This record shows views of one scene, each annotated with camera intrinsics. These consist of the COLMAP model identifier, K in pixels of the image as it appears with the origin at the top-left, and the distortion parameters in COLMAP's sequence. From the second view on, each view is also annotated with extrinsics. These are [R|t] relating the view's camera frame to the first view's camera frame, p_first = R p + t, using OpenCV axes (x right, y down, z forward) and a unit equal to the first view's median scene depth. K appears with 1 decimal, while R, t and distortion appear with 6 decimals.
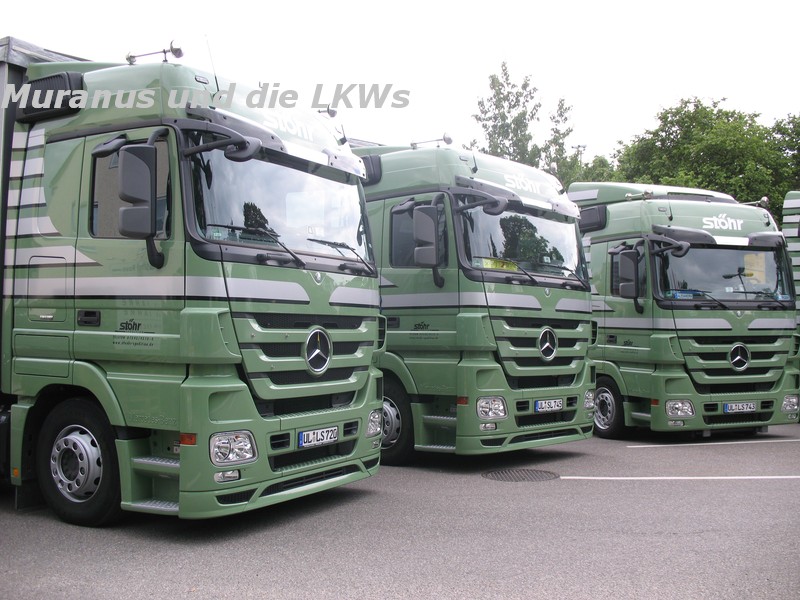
lens RADIAL K [[833.6, 0, 400.0], [0, 833.6, 300.0], [0, 0, 1]] dist [-0.174781, 0.187721]
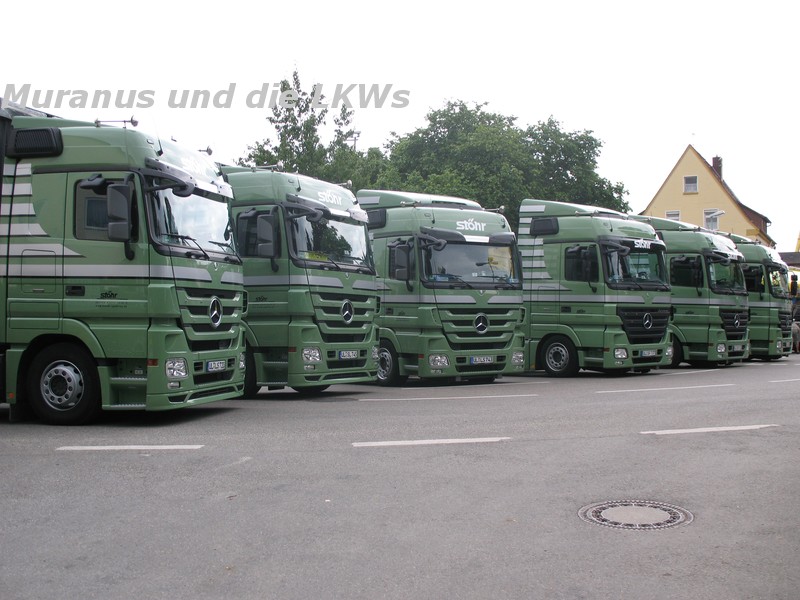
lens RADIAL K [[944.2, 0, 400.0], [0, 944.2, 300.0], [0, 0, 1]] dist [-0.218516, 0.369299]
pose [[0.962341, 0.000858, 0.271843, -0.163235], [-0.005809, 0.999832, 0.017408, 0.003509], [-0.271783, -0.018332, 0.962184, -0.544455]]
